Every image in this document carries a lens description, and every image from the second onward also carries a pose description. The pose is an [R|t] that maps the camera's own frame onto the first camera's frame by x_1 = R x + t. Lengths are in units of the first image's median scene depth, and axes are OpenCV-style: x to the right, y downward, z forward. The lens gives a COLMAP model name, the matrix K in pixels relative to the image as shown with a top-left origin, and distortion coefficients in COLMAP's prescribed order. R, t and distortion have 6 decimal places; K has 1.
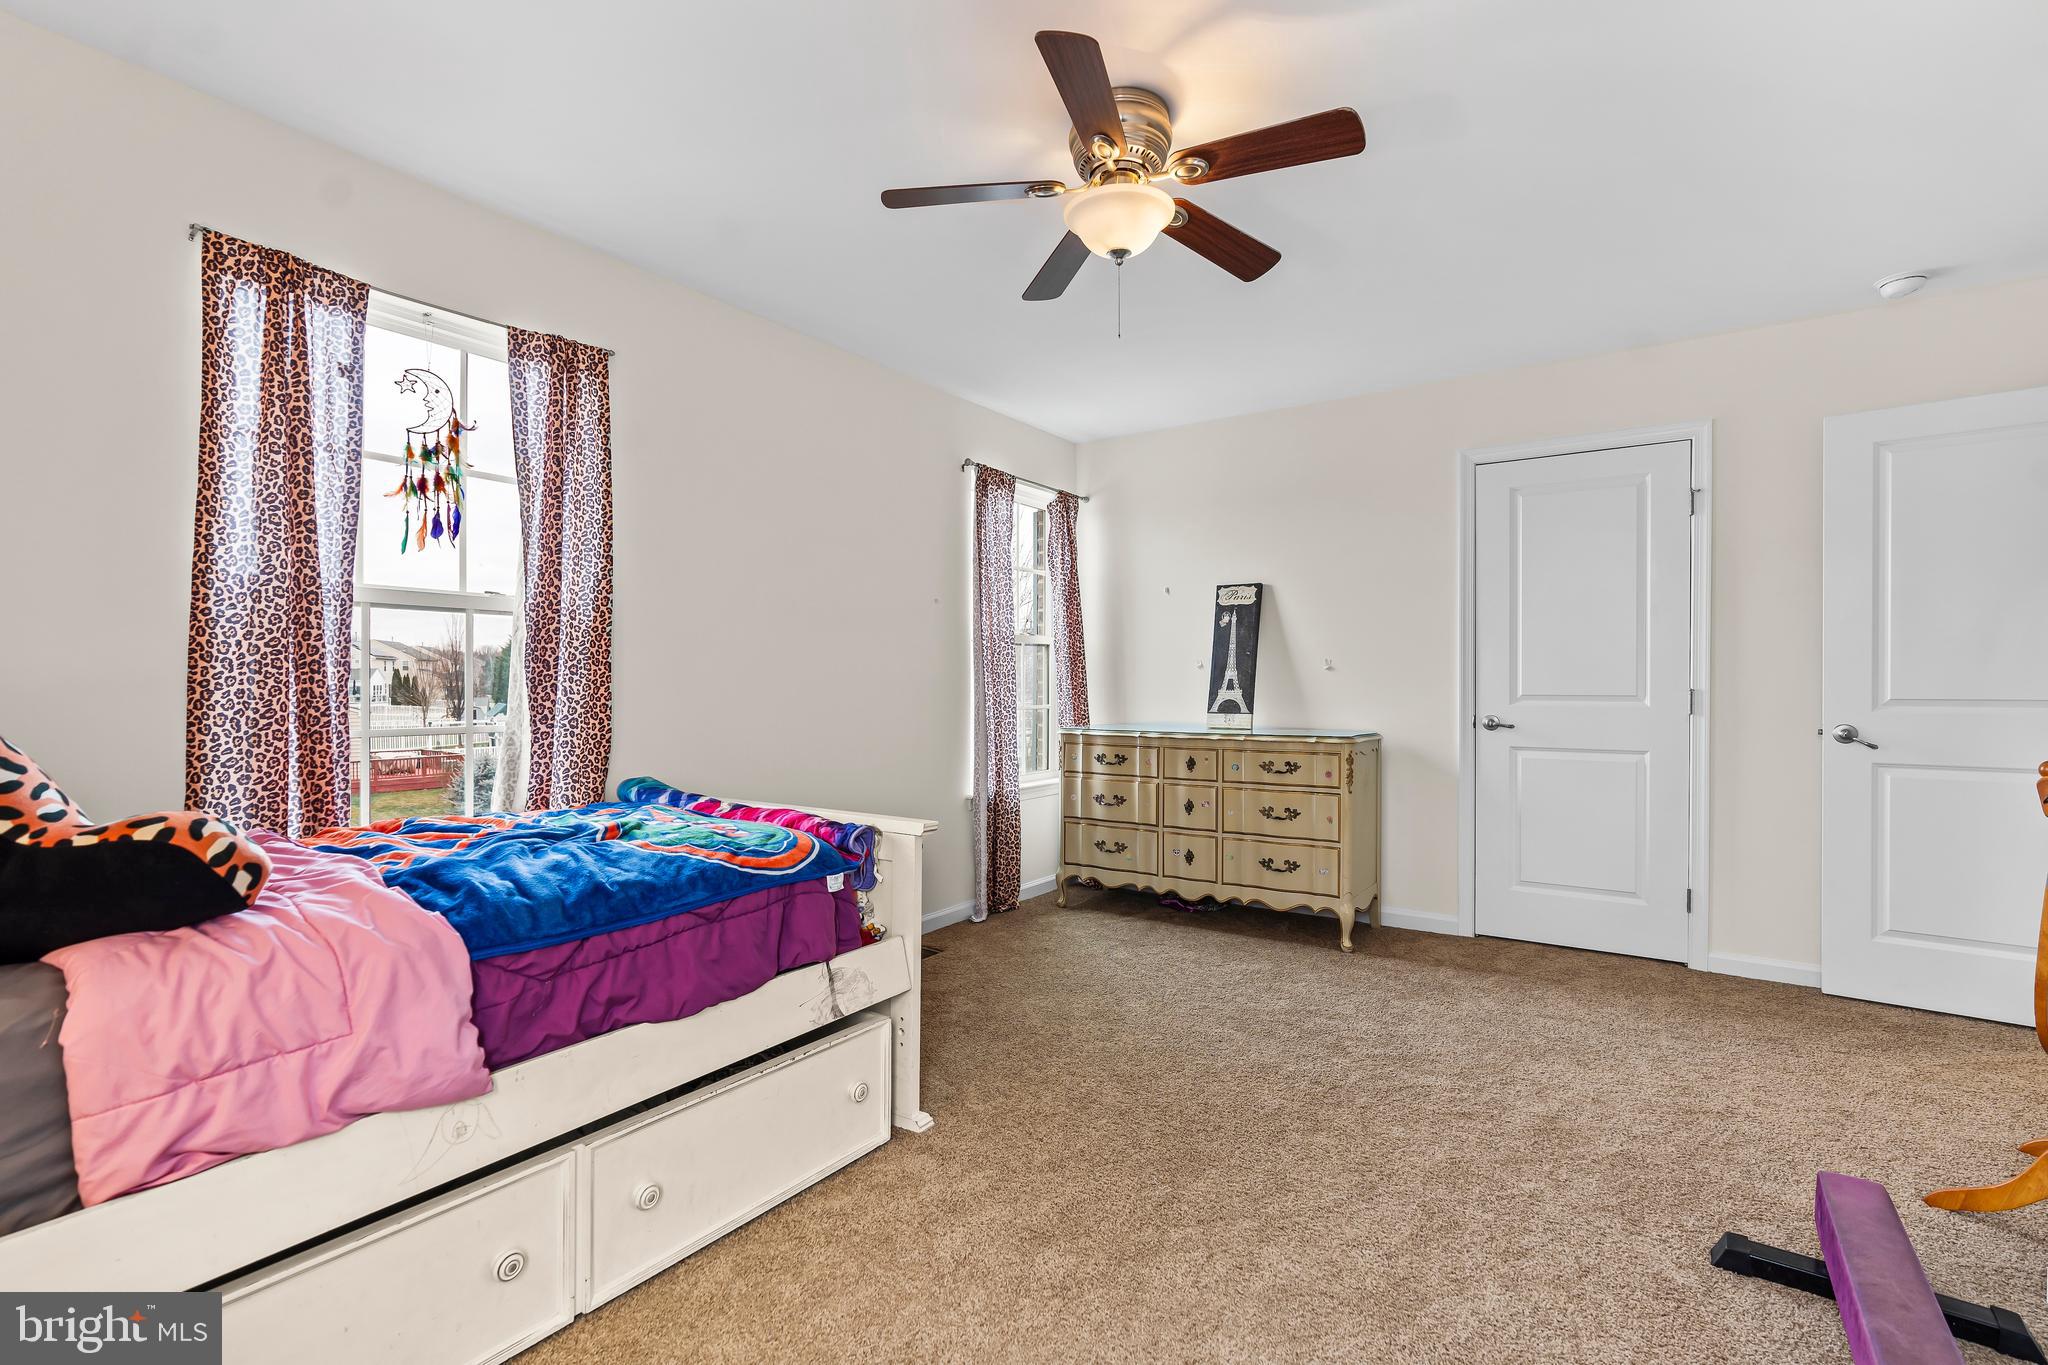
lens RADIAL K [[932.5, 0, 1029.9], [0, 932.5, 678.0], [0, 0, 1]] dist [-0.009218, 0.004706]
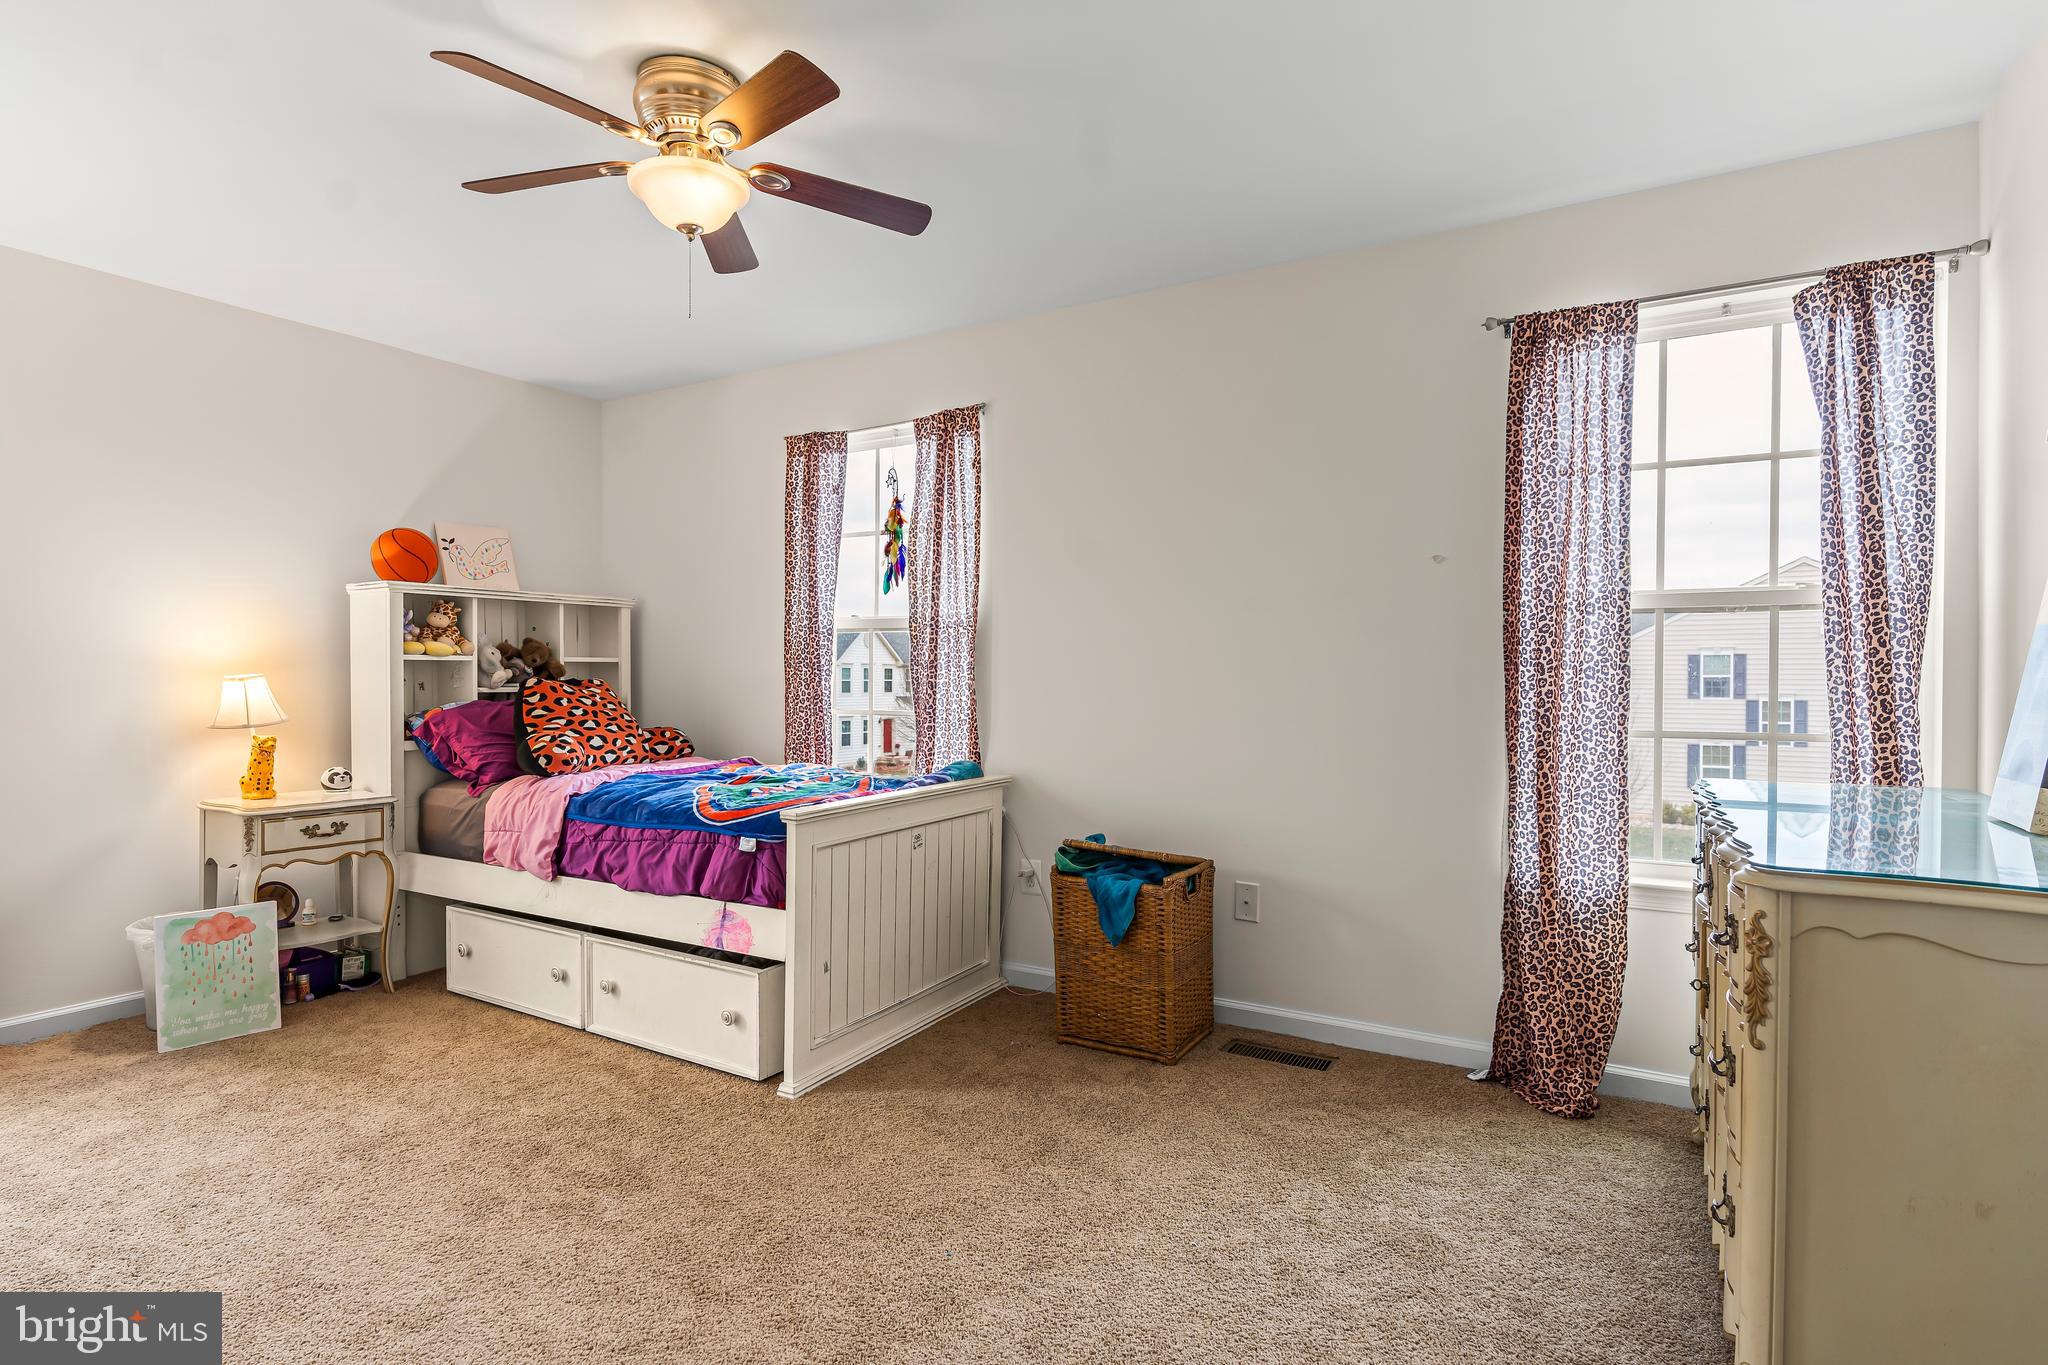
lens RADIAL K [[1020.4, 0, 1031.4], [0, 1020.4, 683.9], [0, 0, 1]] dist [-0.003400, -0.000353]
pose [[0.059954, 0.002915, -0.998197, 1.123118], [-0.004421, 0.999987, 0.002655, 0.007979], [0.998191, 0.004254, 0.059966, 1.278525]]
